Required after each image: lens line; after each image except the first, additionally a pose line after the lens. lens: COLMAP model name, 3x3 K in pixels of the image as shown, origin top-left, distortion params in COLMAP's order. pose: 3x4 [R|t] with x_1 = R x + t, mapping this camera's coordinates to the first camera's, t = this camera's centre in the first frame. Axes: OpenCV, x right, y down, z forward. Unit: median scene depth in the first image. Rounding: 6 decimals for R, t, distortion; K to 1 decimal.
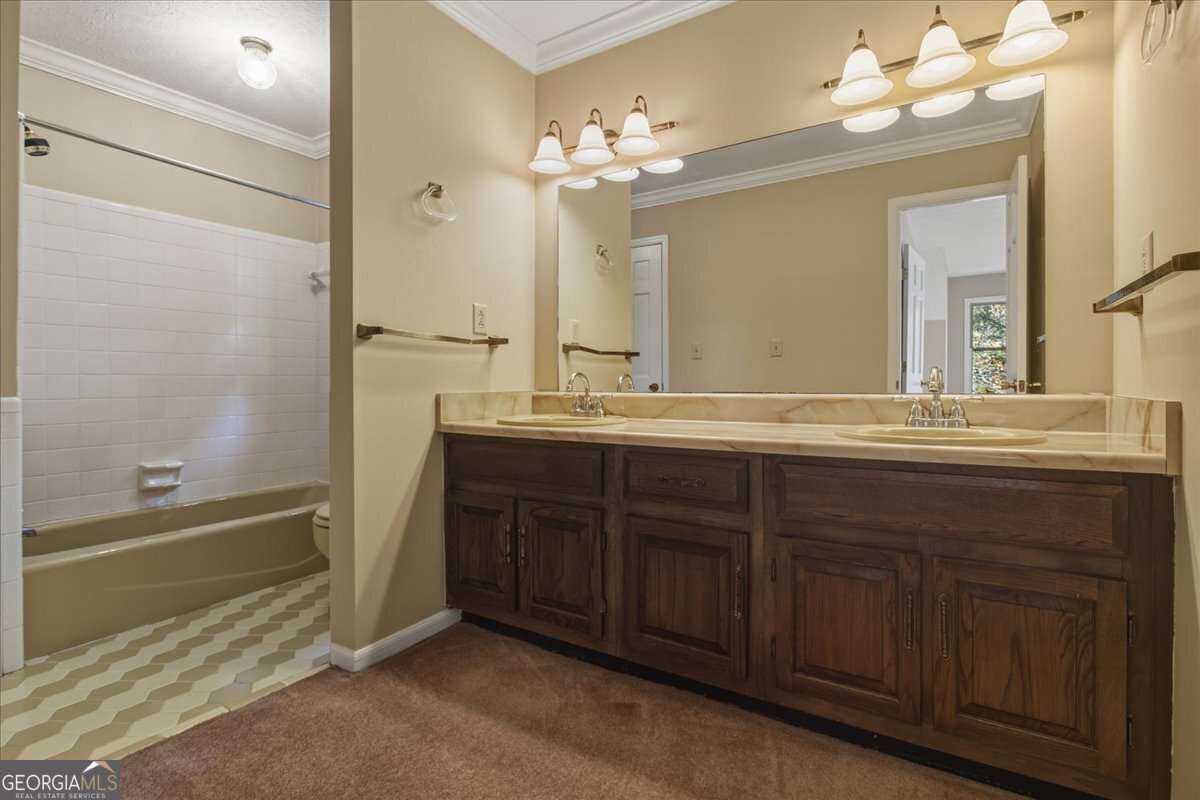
lens RADIAL K [[573.1, 0, 605.8], [0, 573.1, 386.8], [0, 0, 1]] dist [-0.004288, 0.001071]
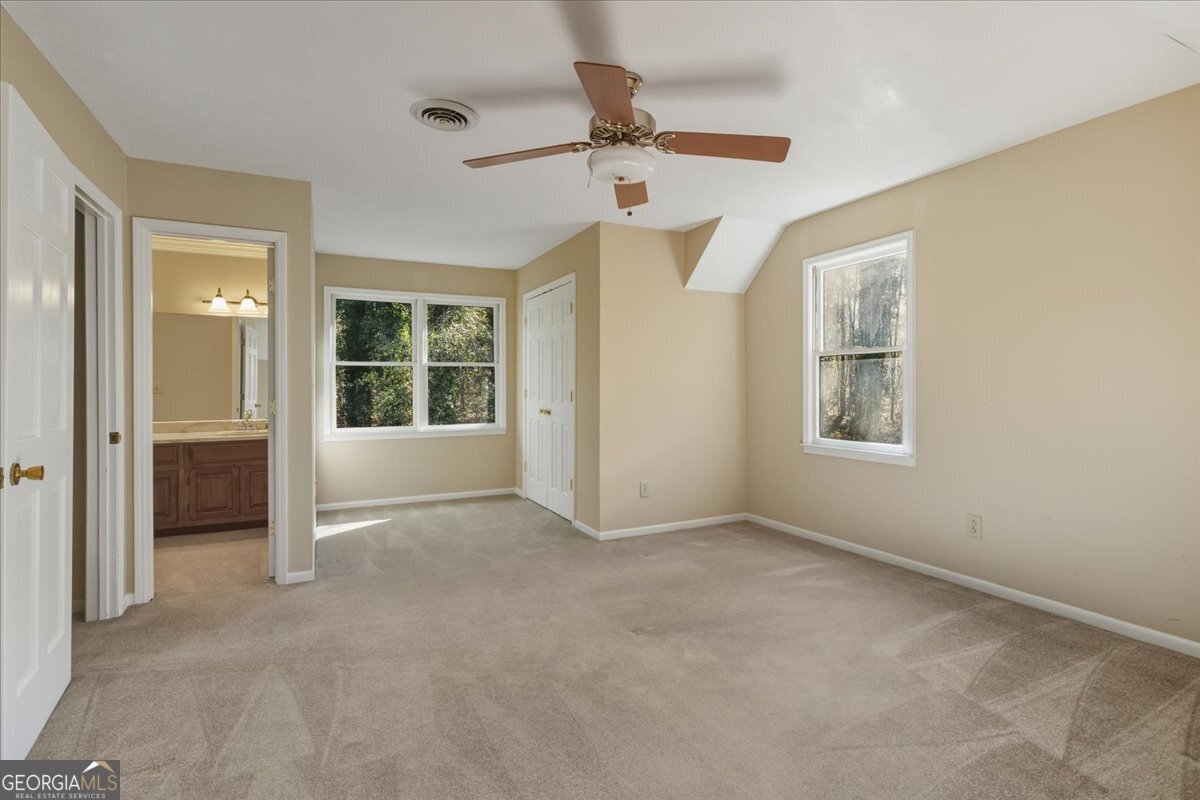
lens RADIAL K [[573.1, 0, 605.8], [0, 573.1, 386.8], [0, 0, 1]] dist [-0.004288, 0.001071]
pose [[0.514051, 0.006732, 0.857733, -1.121264], [0.006030, 0.999916, -0.011462, -0.123180], [-0.857739, 0.011064, 0.513967, -2.347897]]
